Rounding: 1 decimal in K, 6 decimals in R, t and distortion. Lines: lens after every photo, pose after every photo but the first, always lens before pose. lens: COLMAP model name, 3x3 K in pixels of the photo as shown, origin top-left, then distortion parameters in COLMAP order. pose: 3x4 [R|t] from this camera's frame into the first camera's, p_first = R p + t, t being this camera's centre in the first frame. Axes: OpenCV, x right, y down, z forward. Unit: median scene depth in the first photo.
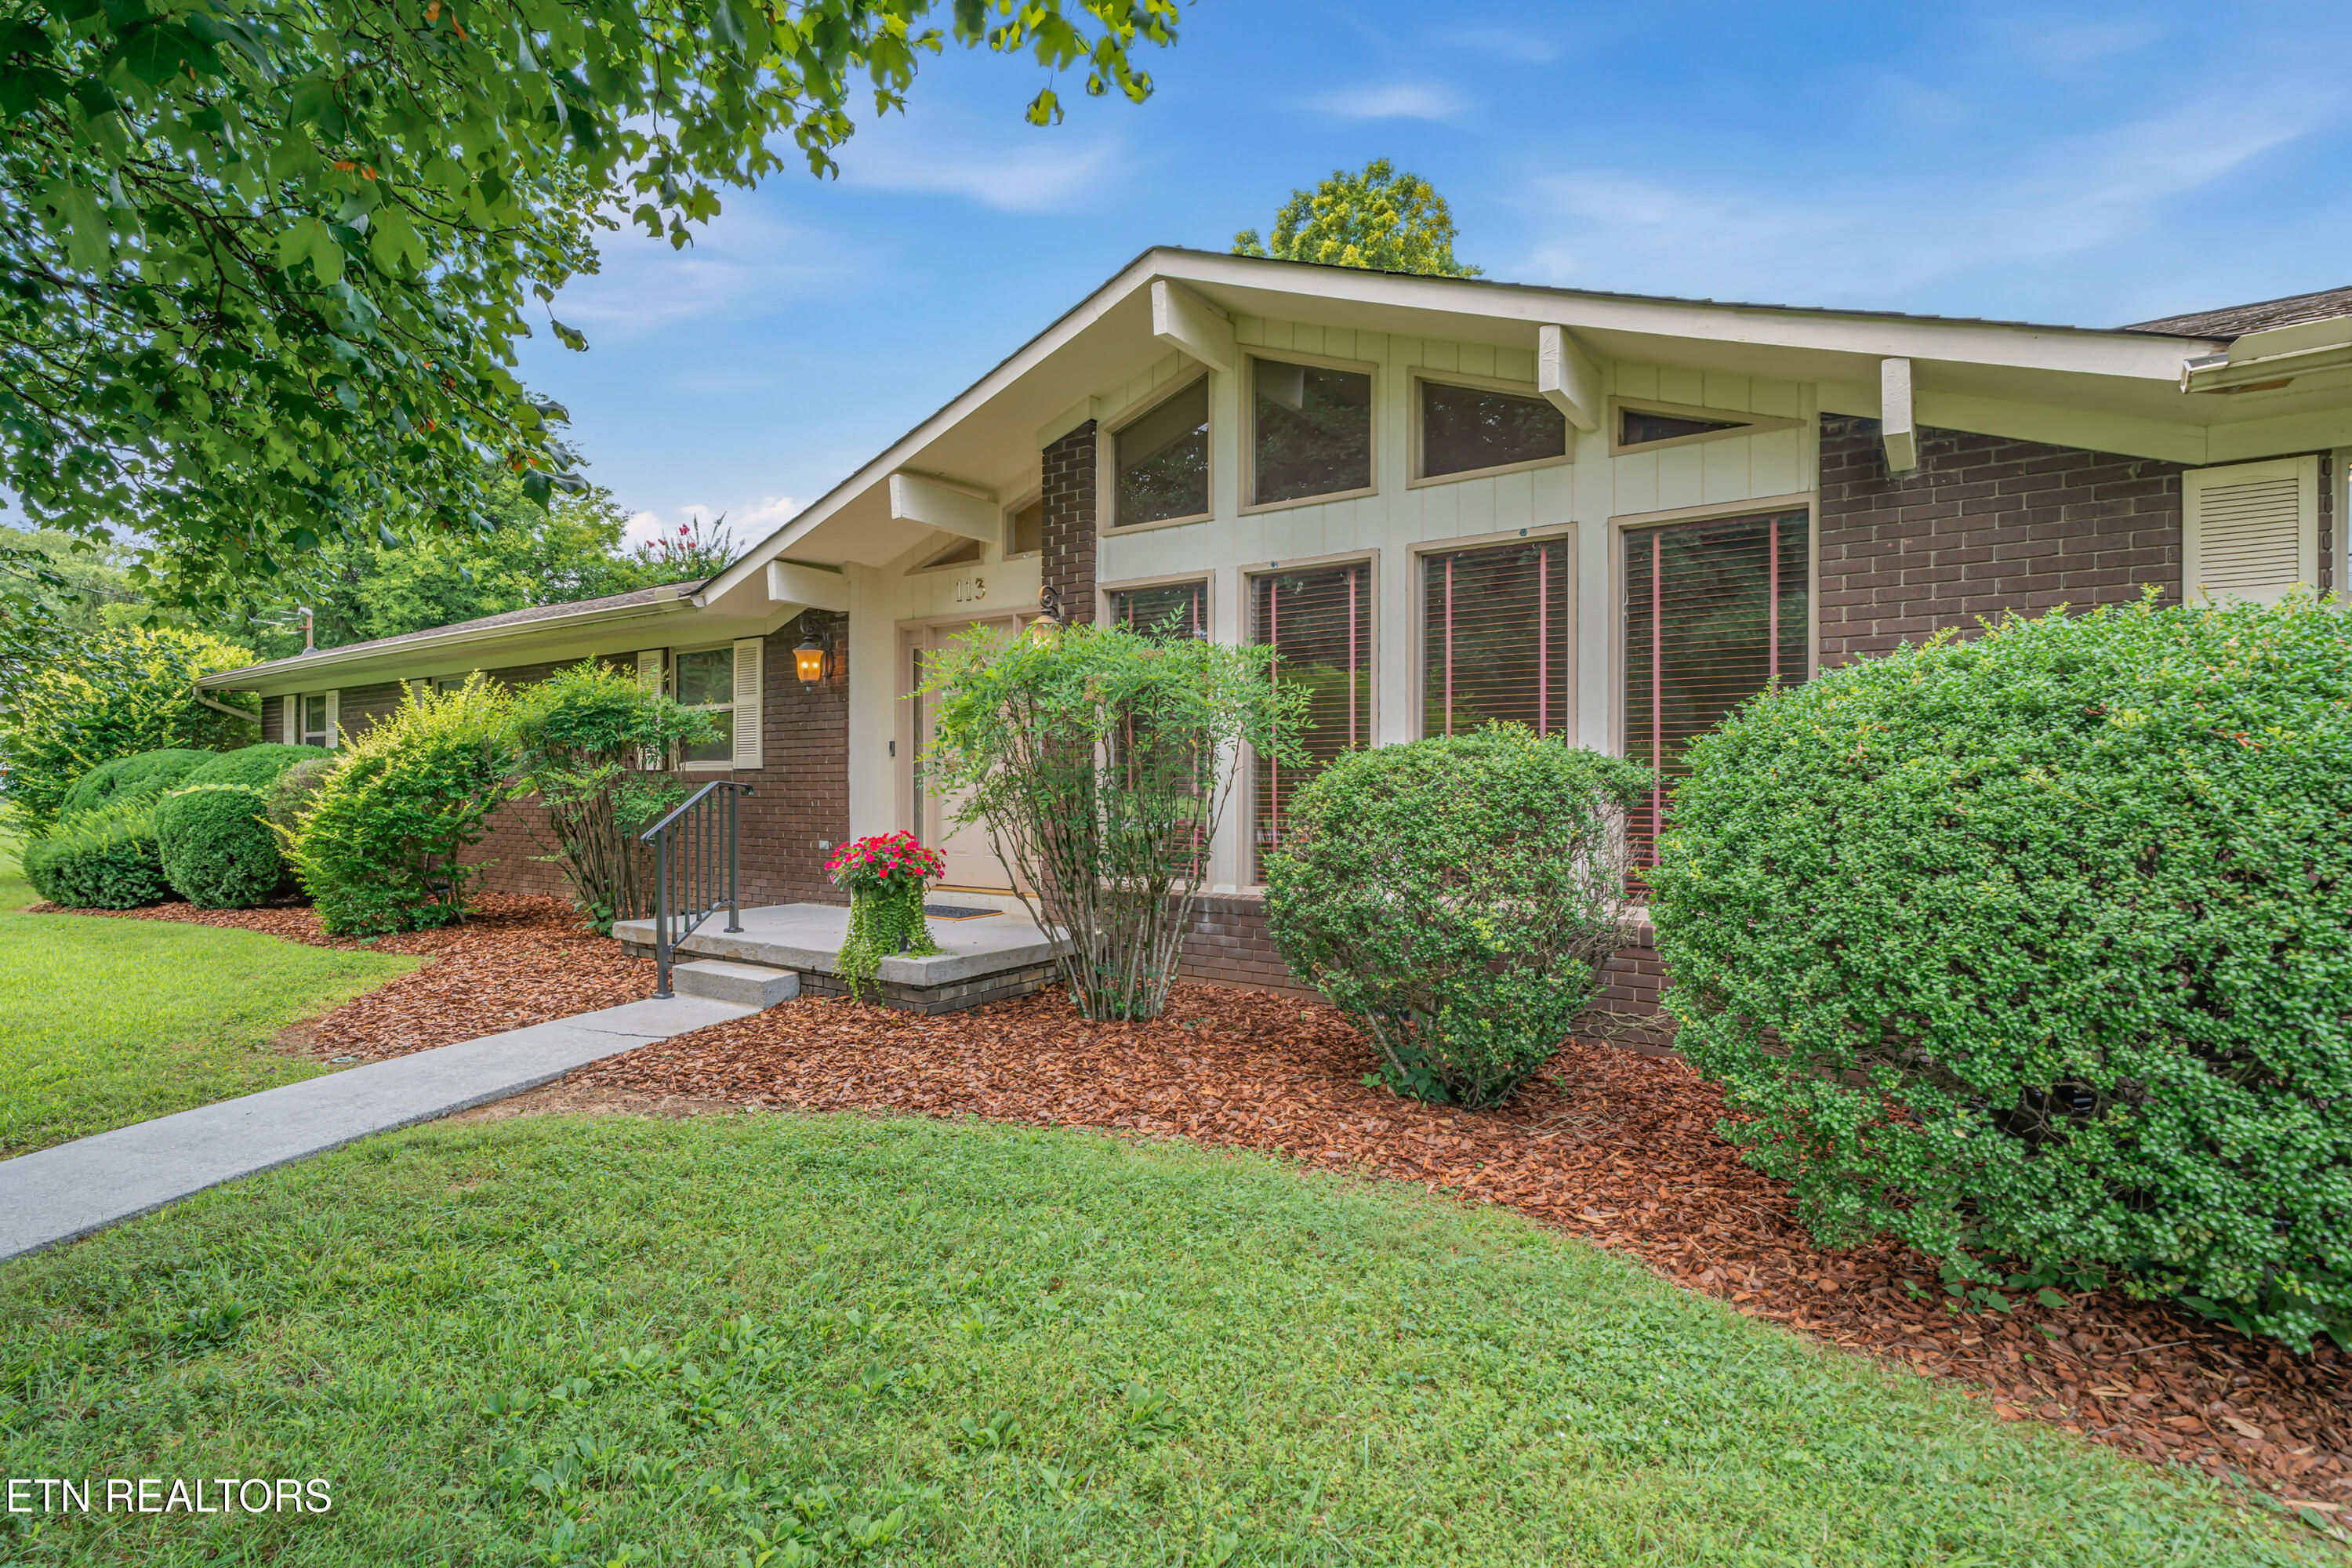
lens RADIAL K [[1152.5, 0, 1176.1], [0, 1152.5, 796.9], [0, 0, 1]] dist [0.002644, 0.000467]
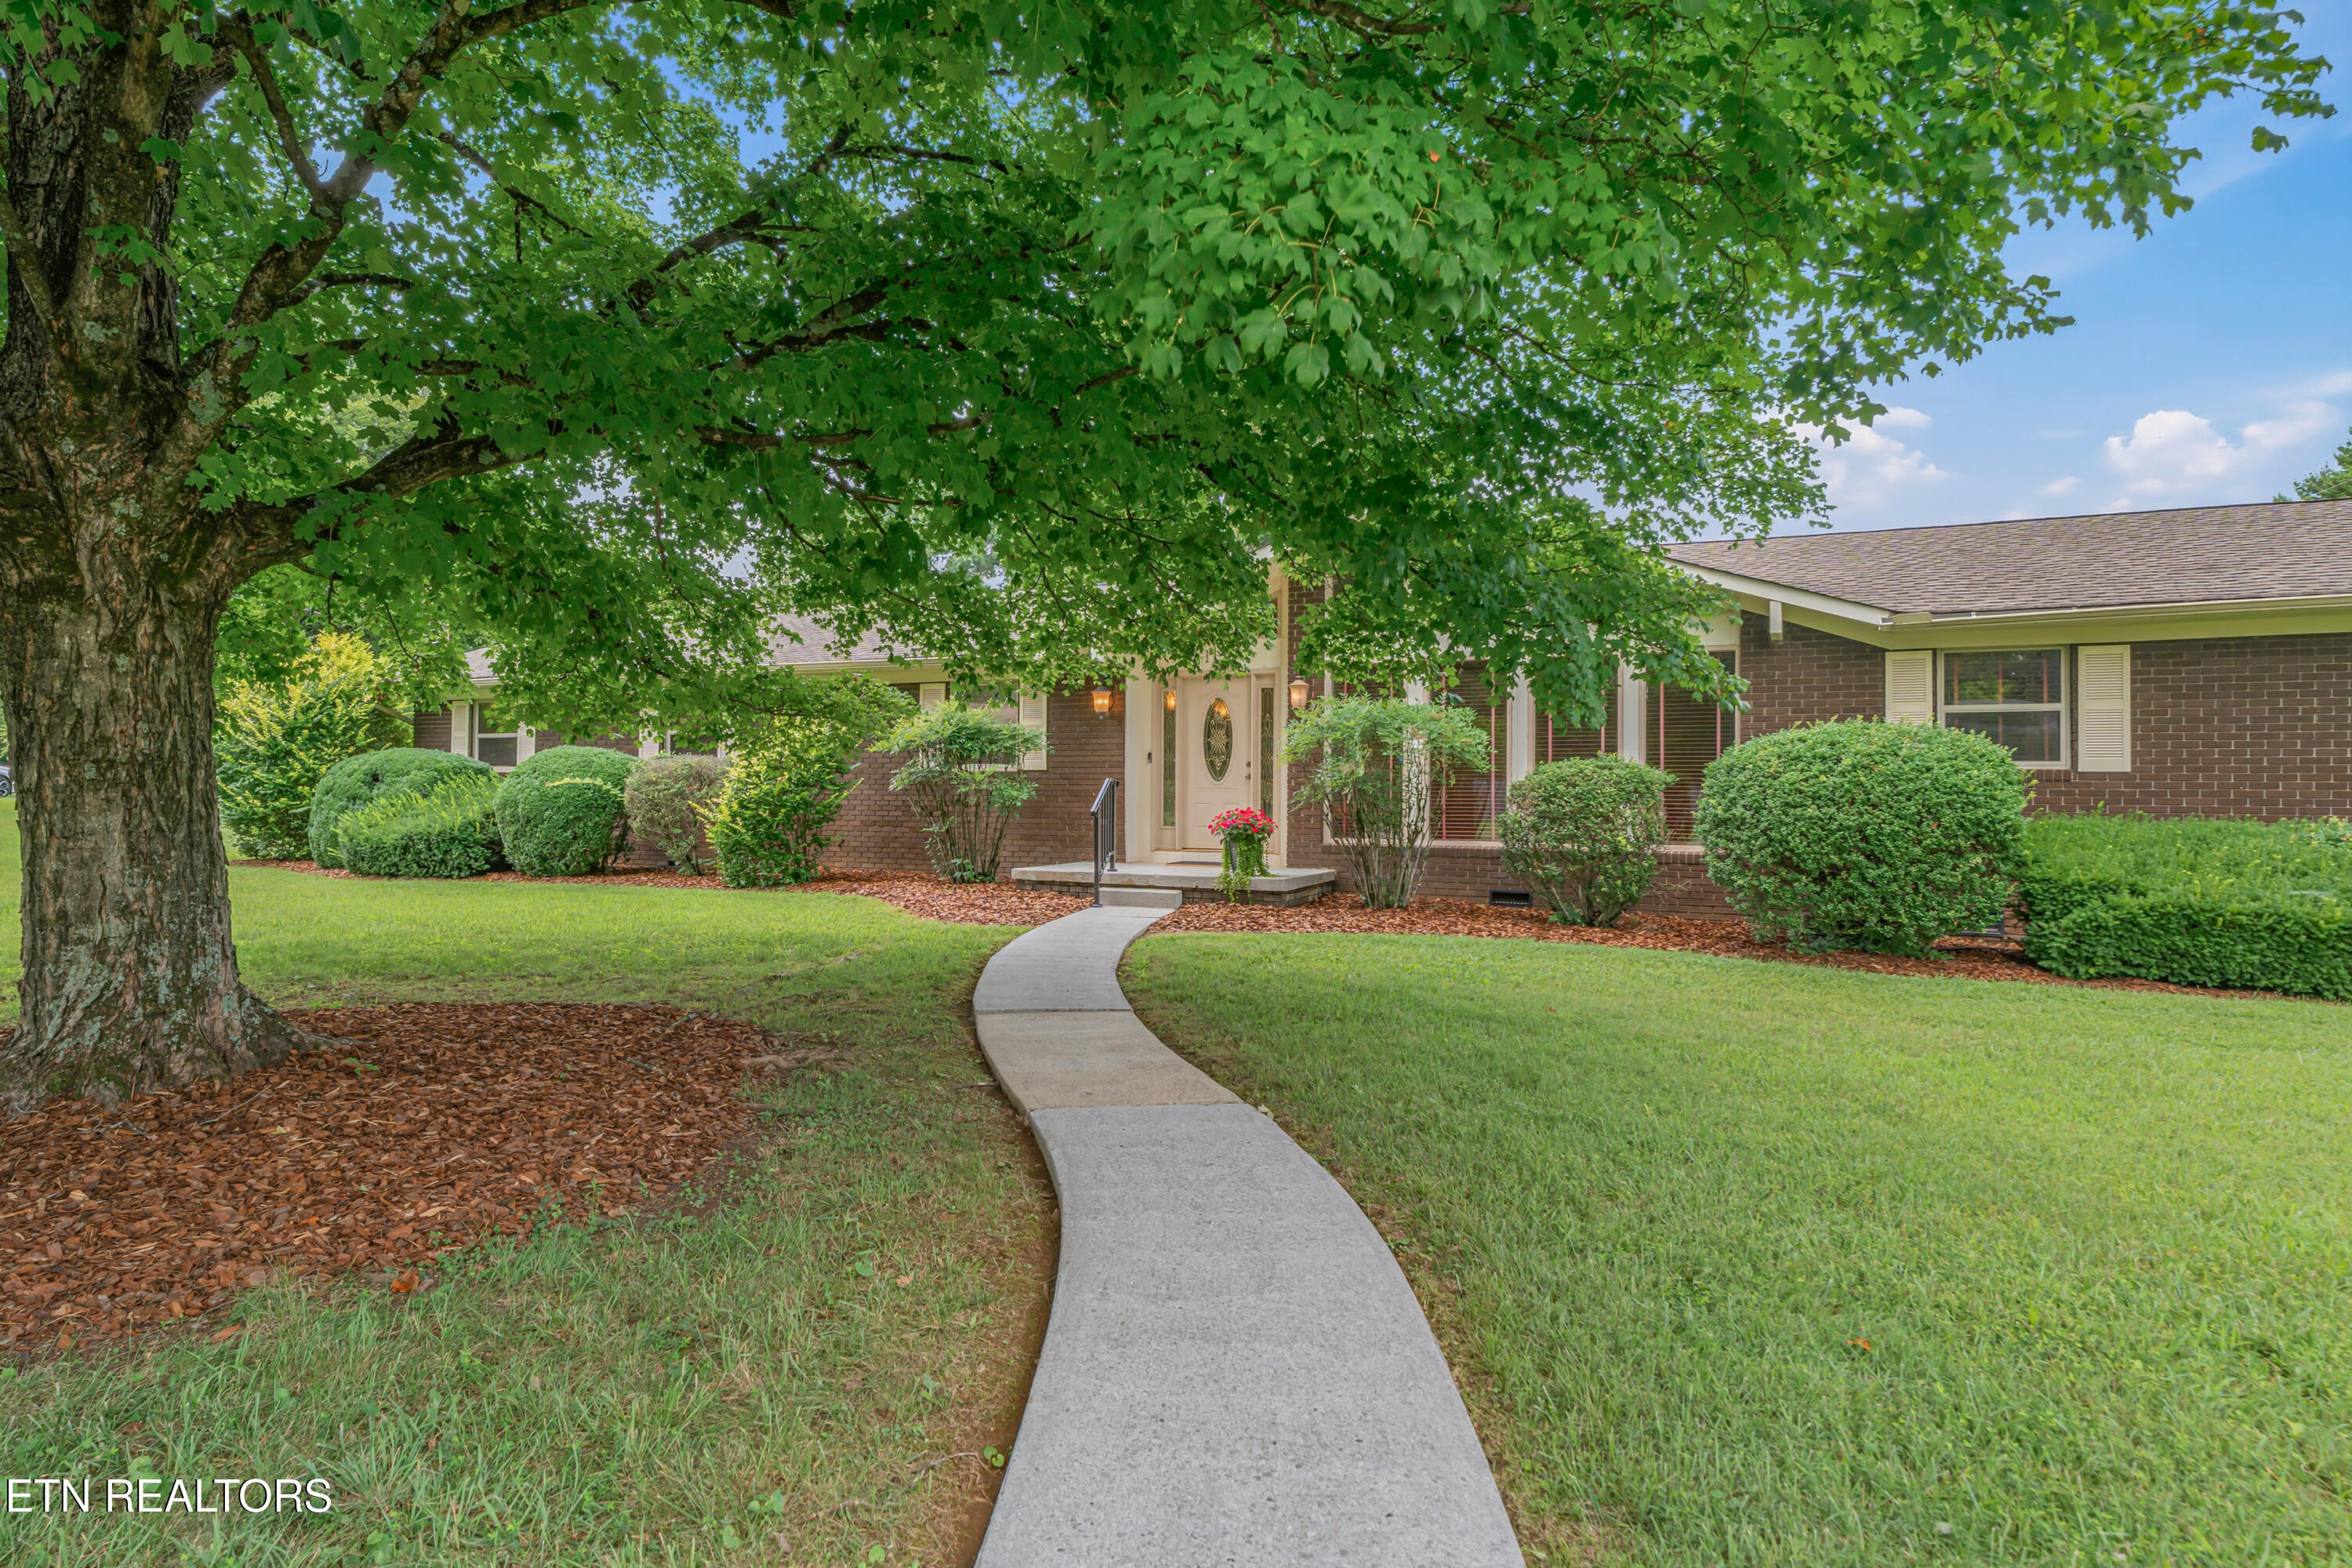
lens RADIAL K [[1350.7, 0, 1175.4], [0, 1350.7, 777.1], [0, 0, 1]] dist [-0.002171, -0.000117]
pose [[0.986250, 0.008472, 0.165045, -1.528629], [-0.005001, 0.999758, -0.021434, 0.063560], [-0.165186, 0.020314, 0.986053, -2.222443]]
